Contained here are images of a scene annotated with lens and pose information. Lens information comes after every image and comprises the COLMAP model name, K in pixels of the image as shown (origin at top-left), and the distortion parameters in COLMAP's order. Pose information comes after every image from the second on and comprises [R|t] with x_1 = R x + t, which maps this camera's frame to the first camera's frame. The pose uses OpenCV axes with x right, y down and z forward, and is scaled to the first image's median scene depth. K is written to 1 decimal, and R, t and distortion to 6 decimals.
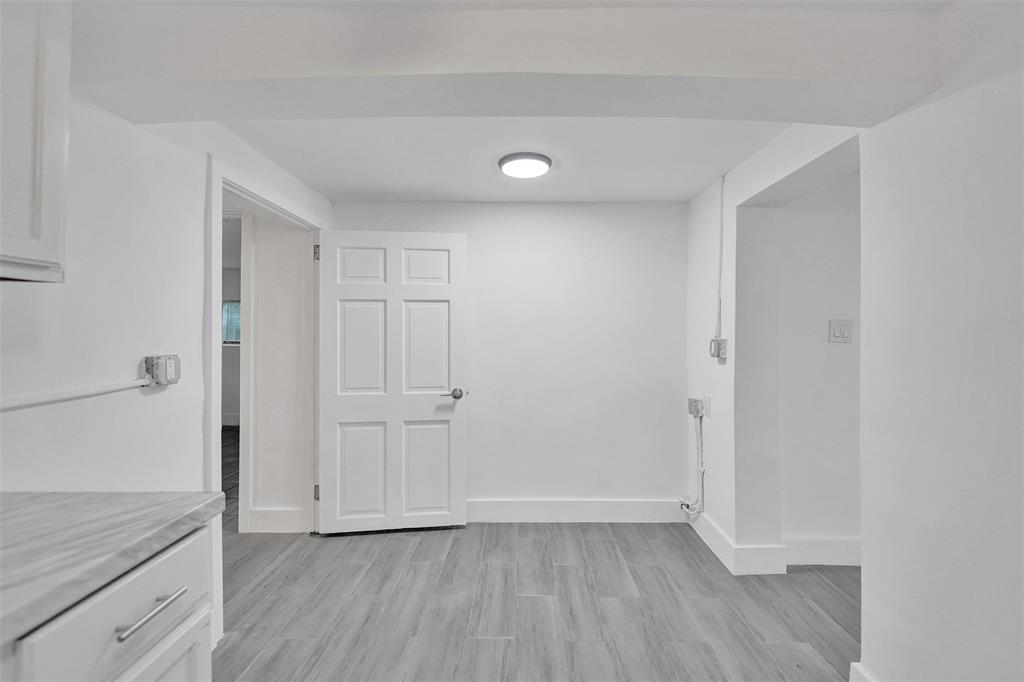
lens RADIAL K [[416.2, 0, 510.9], [0, 416.2, 331.8], [0, 0, 1]] dist [0.000104, -0.000334]
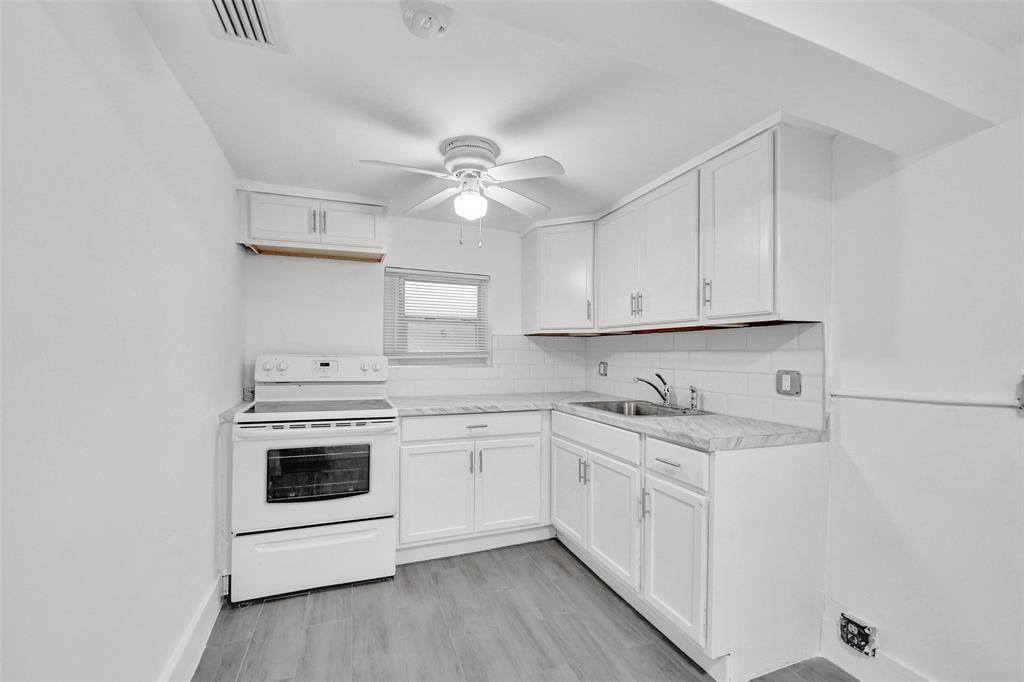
lens RADIAL K [[435.8, 0, 517.1], [0, 435.8, 353.0], [0, 0, 1]] dist [0.000536, -0.000072]
pose [[-0.918022, -0.013291, -0.396307, 0.263793], [-0.011163, 0.999908, -0.007677, 0.020257], [0.396373, -0.002624, -0.918086, 0.827412]]
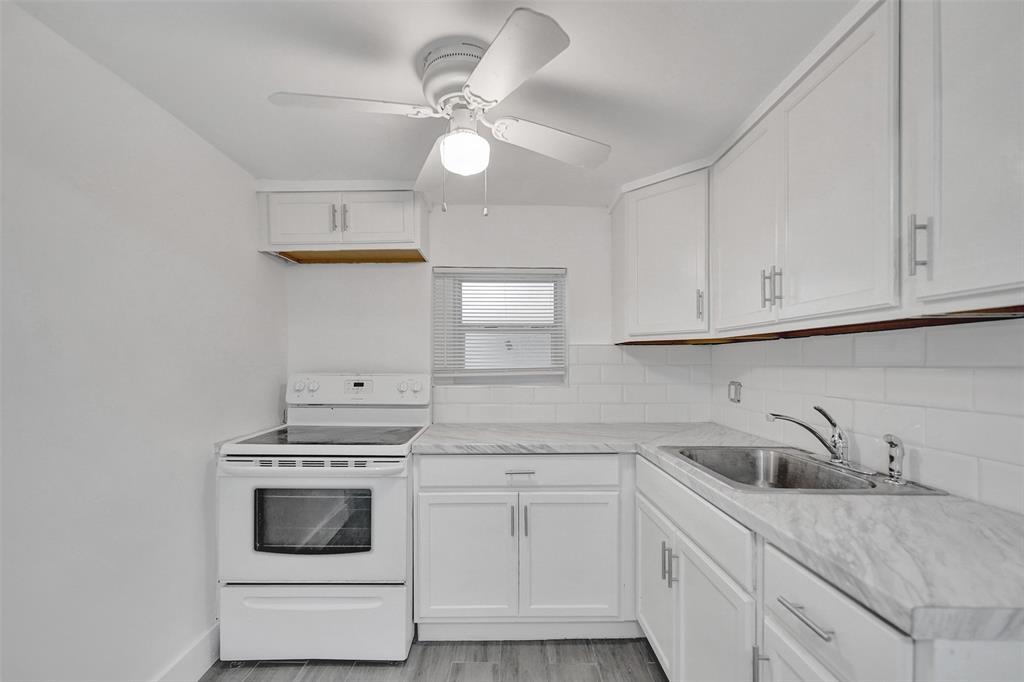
lens RADIAL K [[434.9, 0, 506.2], [0, 434.9, 366.8], [0, 0, 1]] dist [0.000488, -0.000322]
pose [[-0.999646, -0.004578, -0.026193, -0.010870], [-0.004699, 0.999979, 0.004565, 0.002609], [0.026172, 0.004687, -0.999646, 0.592773]]
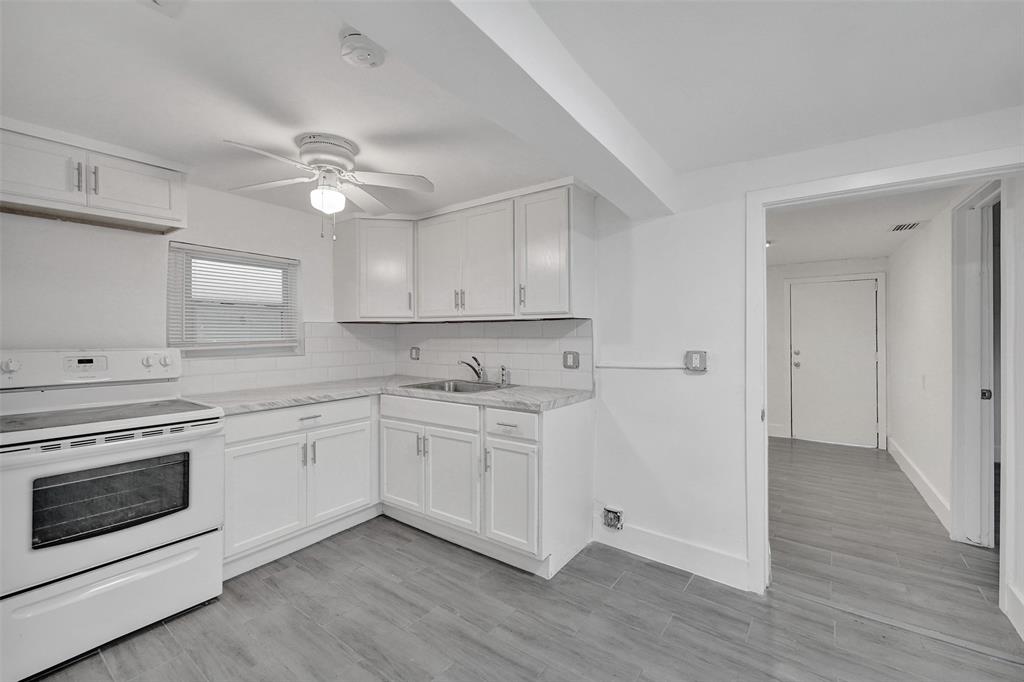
lens RADIAL K [[424.4, 0, 526.8], [0, 424.4, 332.8], [0, 0, 1]] dist [0.000179, -0.000078]
pose [[-0.538629, -0.008739, -0.842498, 0.495814], [0.003783, 0.999911, -0.012790, 0.005388], [0.842535, -0.010077, -0.538548, 0.798957]]
